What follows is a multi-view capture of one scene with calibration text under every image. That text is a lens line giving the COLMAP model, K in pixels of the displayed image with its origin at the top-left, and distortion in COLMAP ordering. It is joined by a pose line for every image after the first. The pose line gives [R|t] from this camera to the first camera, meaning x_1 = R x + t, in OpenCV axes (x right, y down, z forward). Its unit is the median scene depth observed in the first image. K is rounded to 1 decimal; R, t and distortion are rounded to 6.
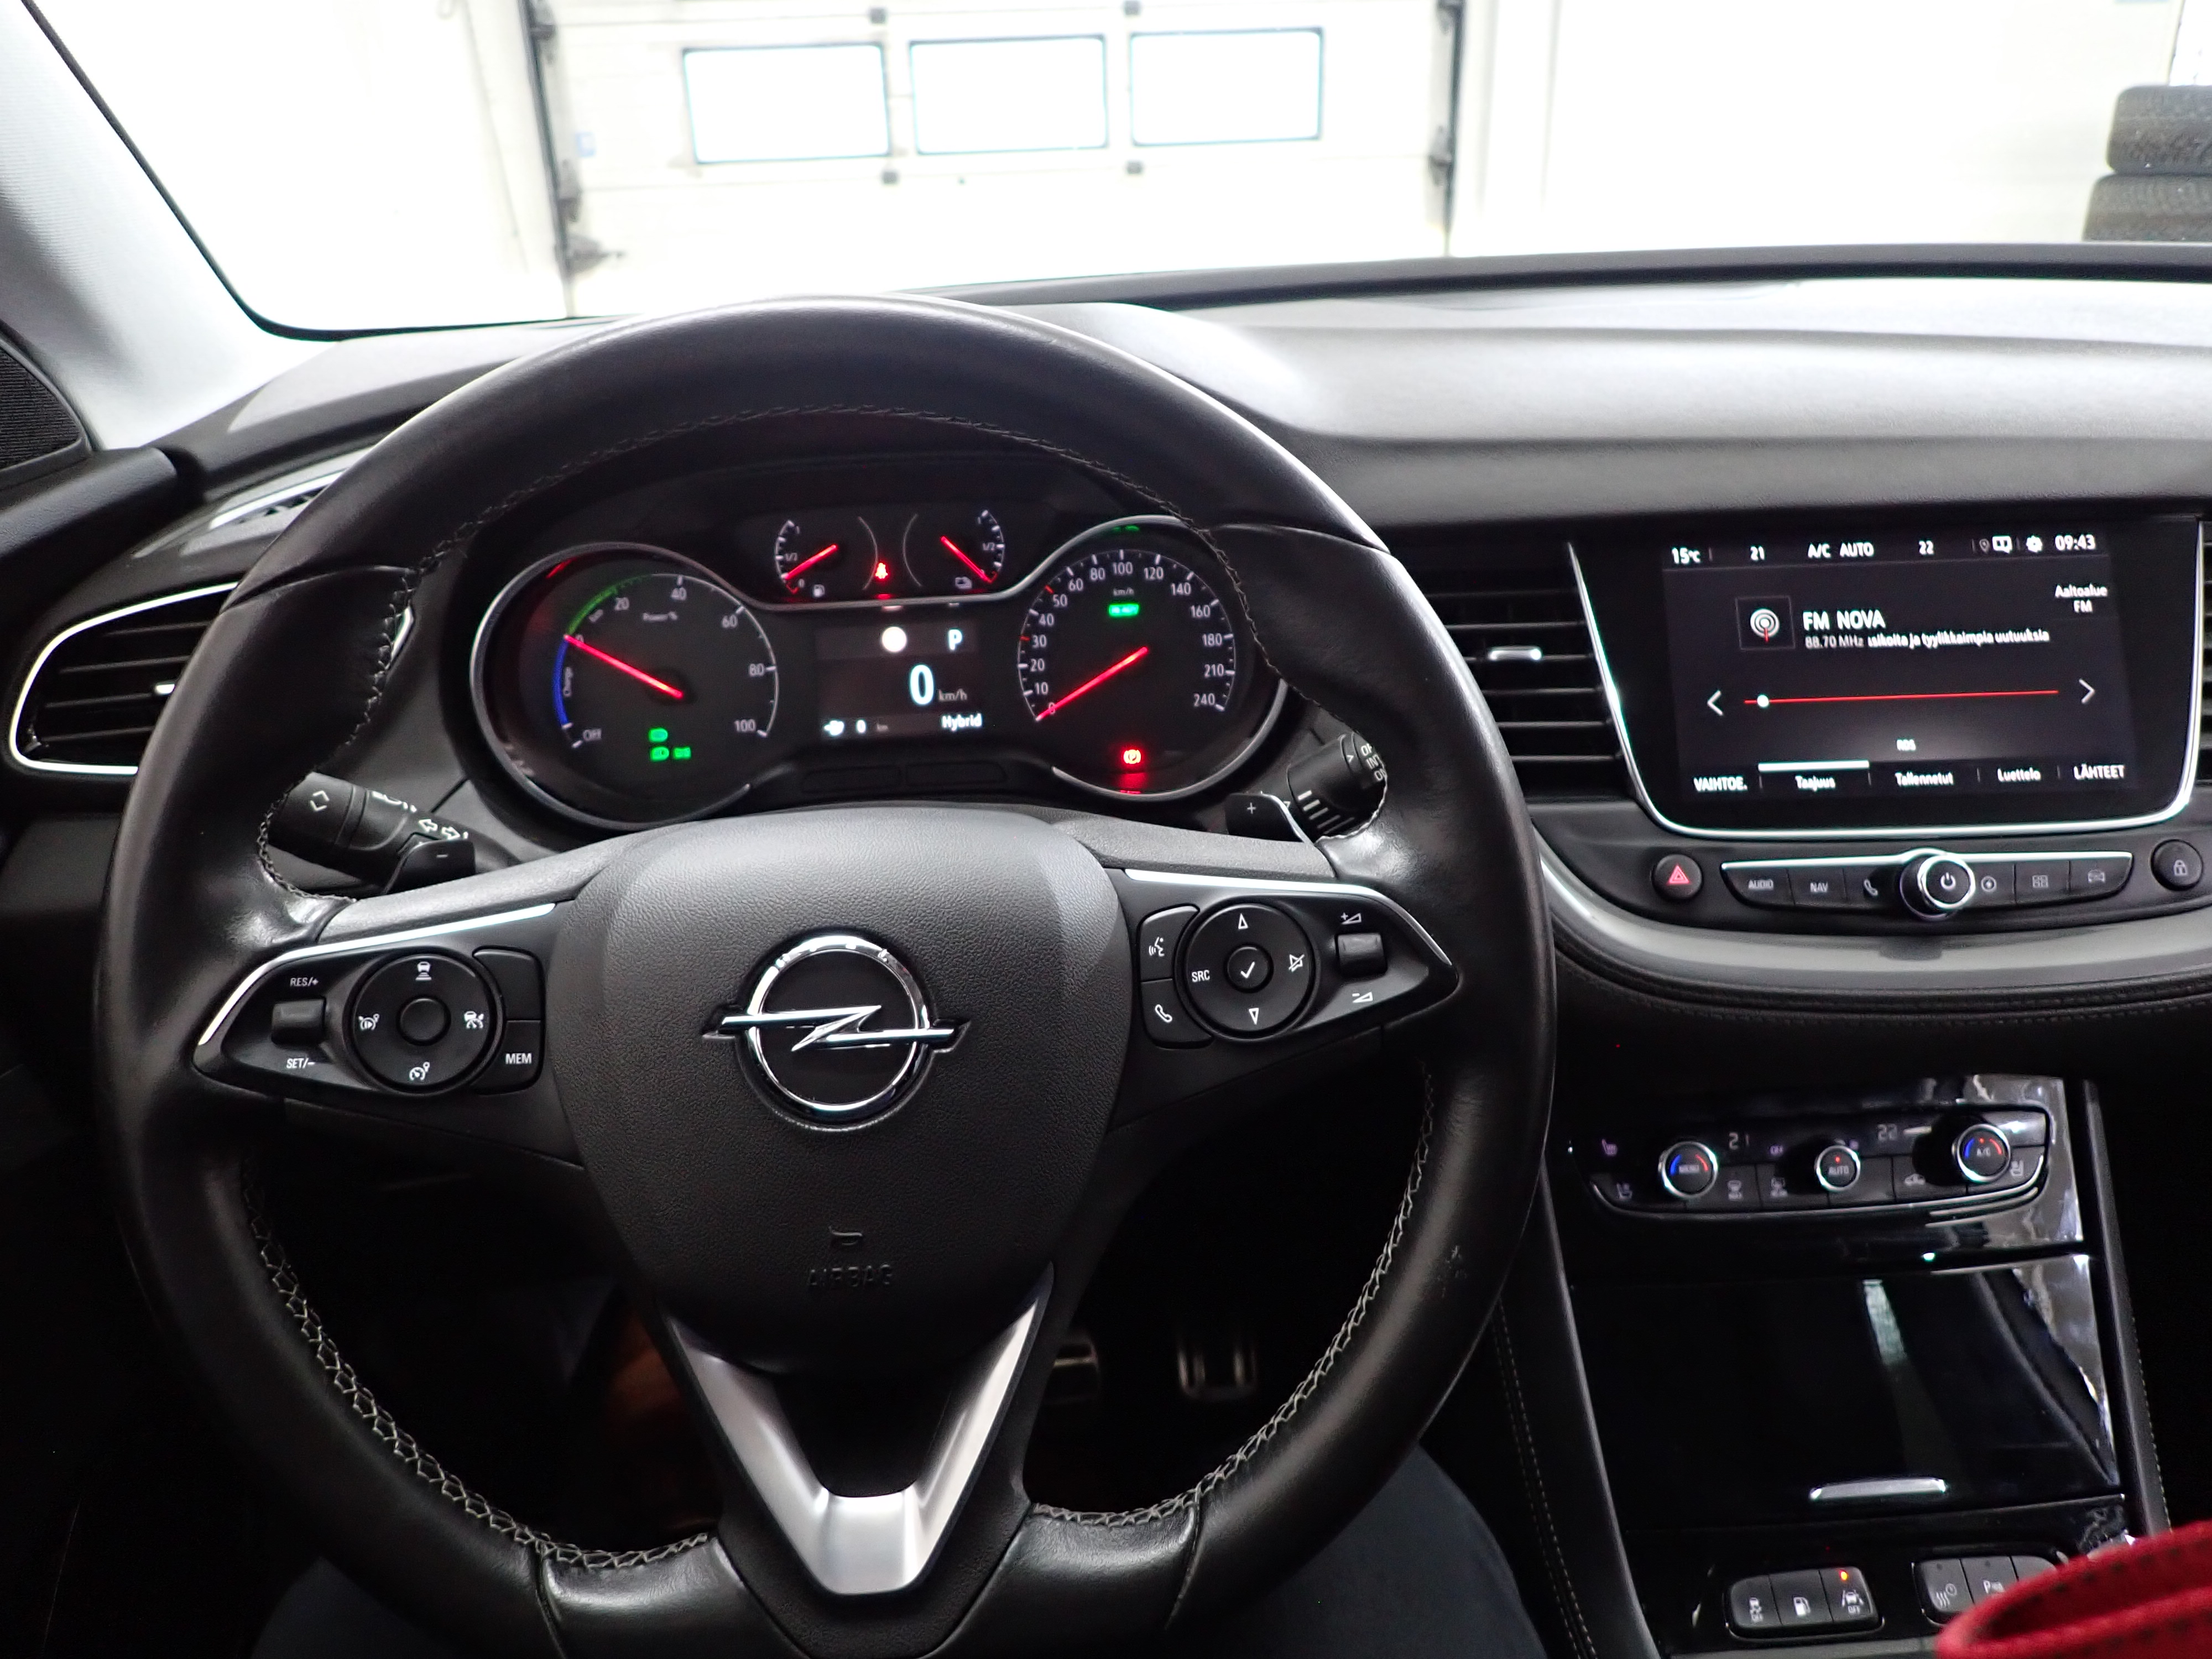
lens RADIAL K [[1656.3, 0, 1094.0], [0, 1656.3, 837.0], [0, 0, 1]] dist [-0.002150, -0.005553]
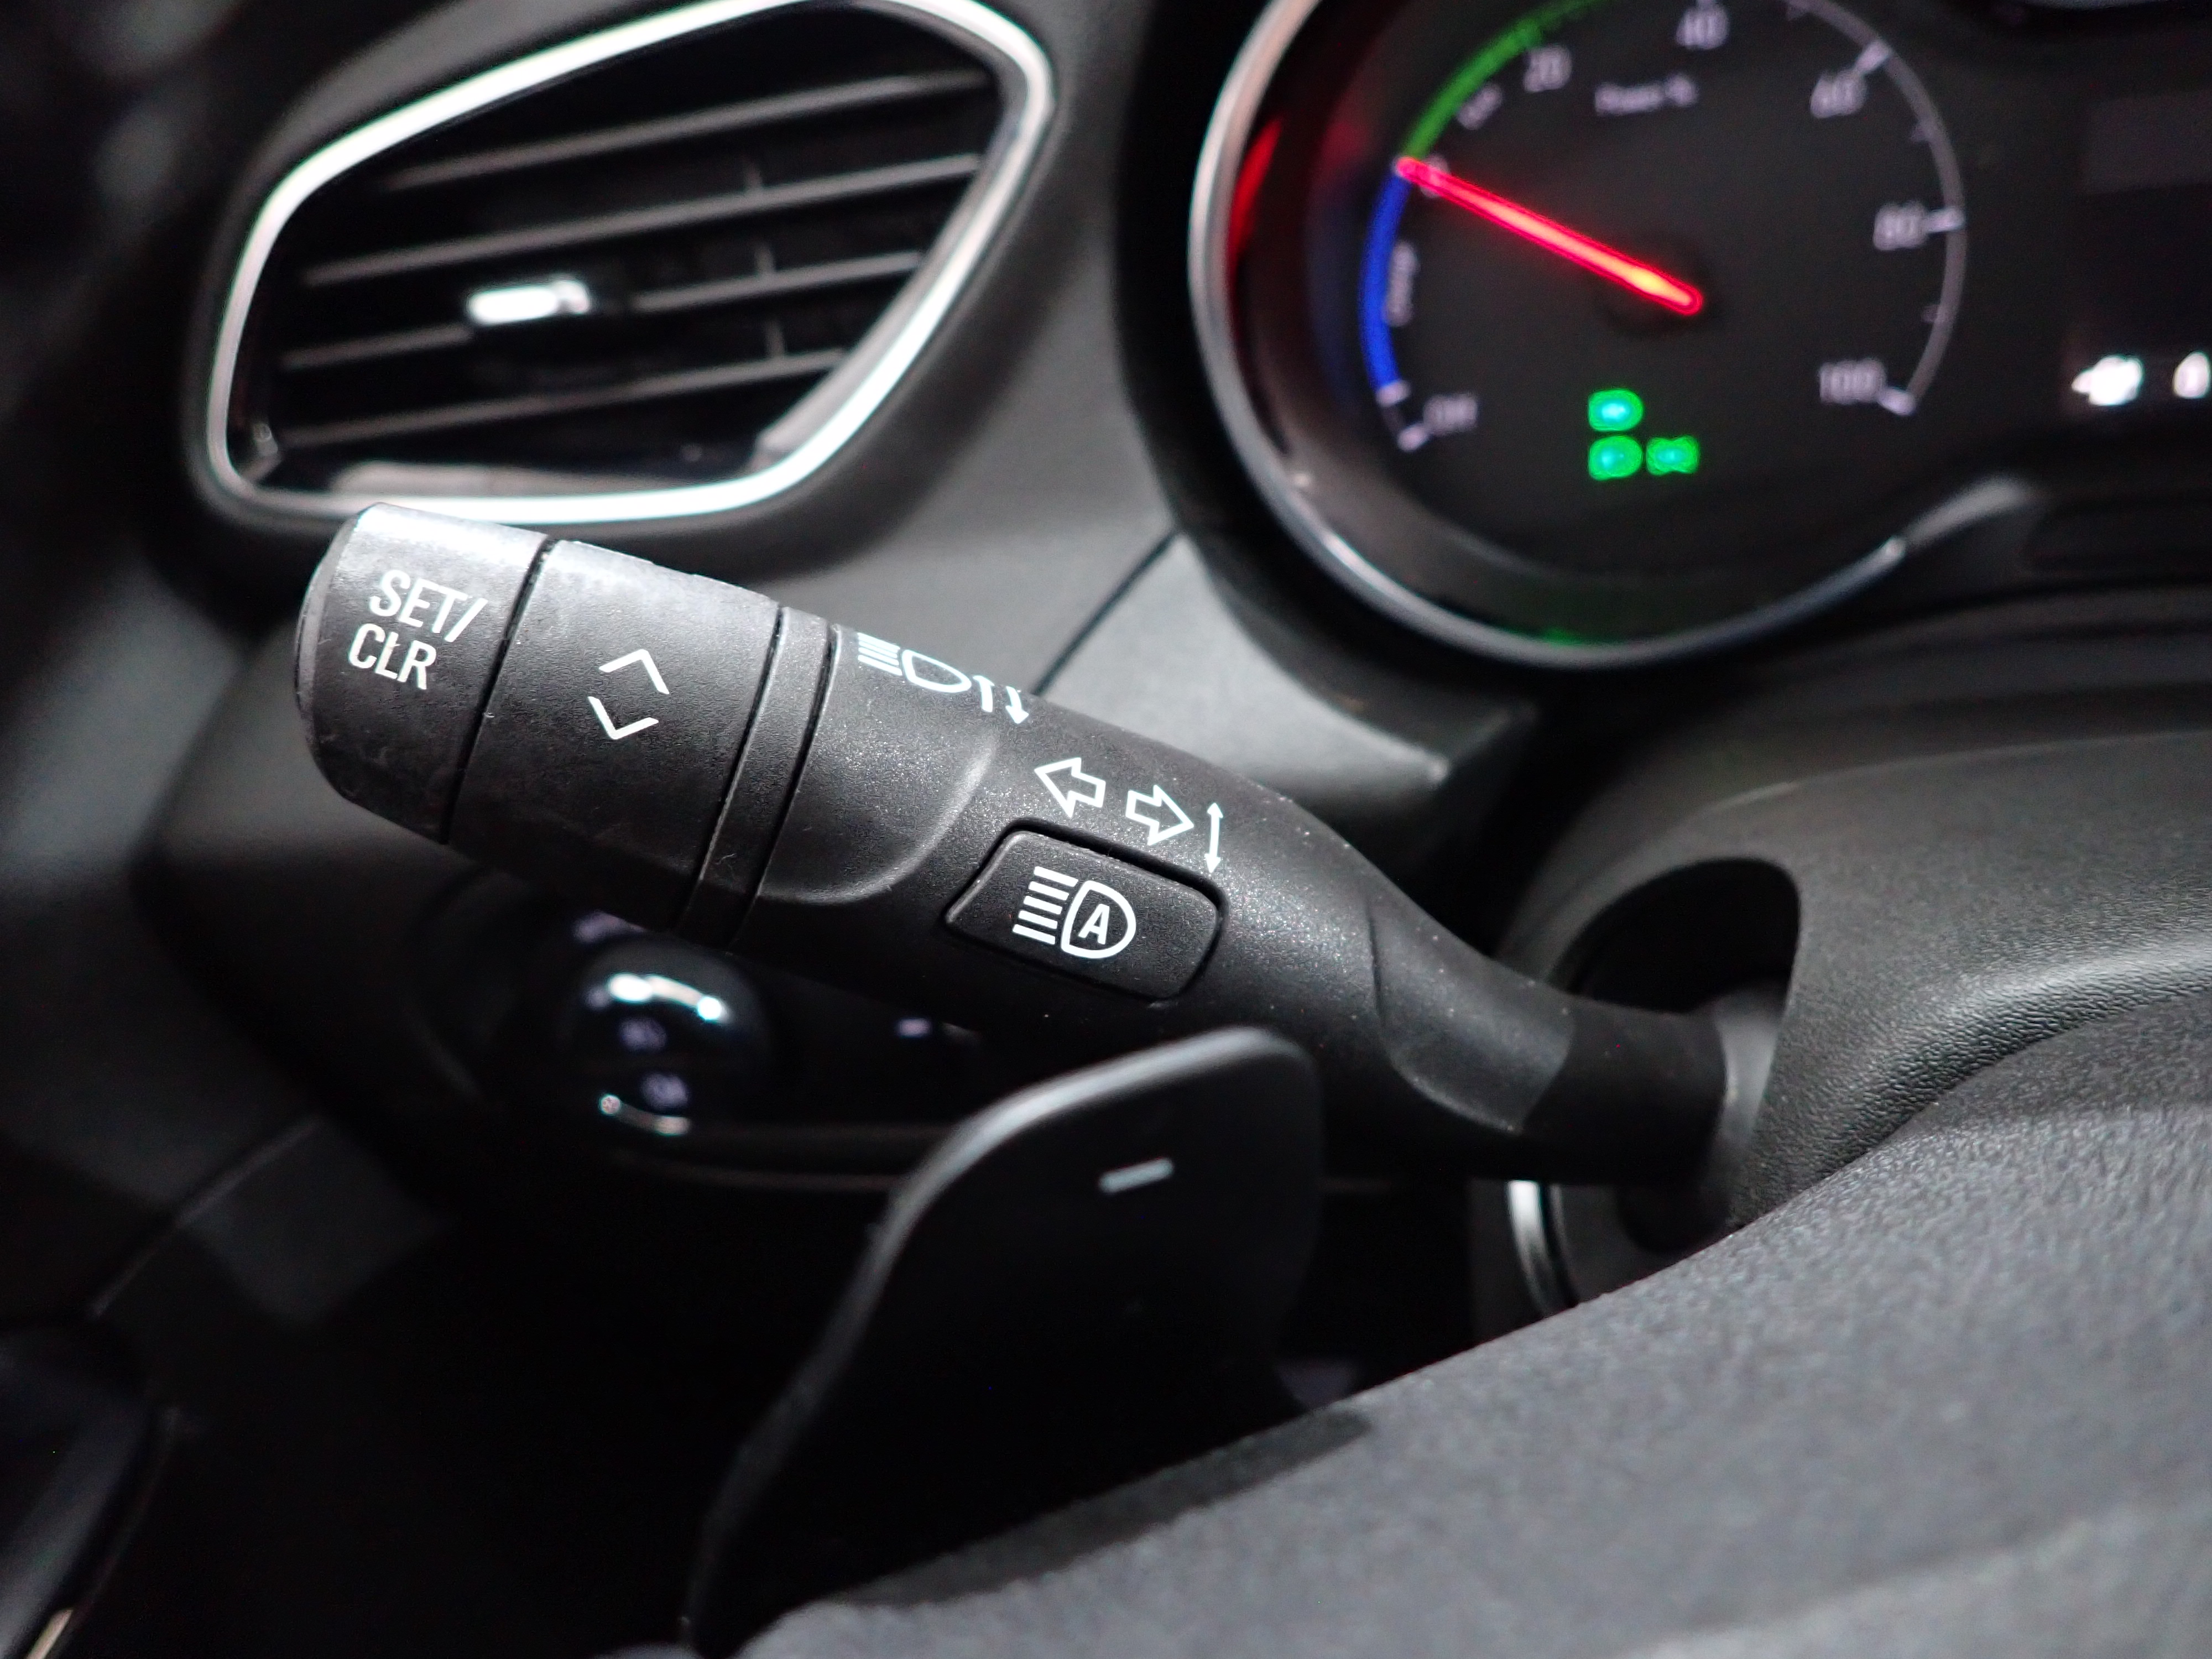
lens RADIAL K [[1656.3, 0, 1094.0], [0, 1656.3, 837.0], [0, 0, 1]] dist [-0.002150, -0.005553]
pose [[0.927085, 0.073069, -0.367662, -0.228042], [-0.006492, 0.983800, 0.179150, -0.031212], [0.374796, -0.163701, 0.912541, 0.573842]]
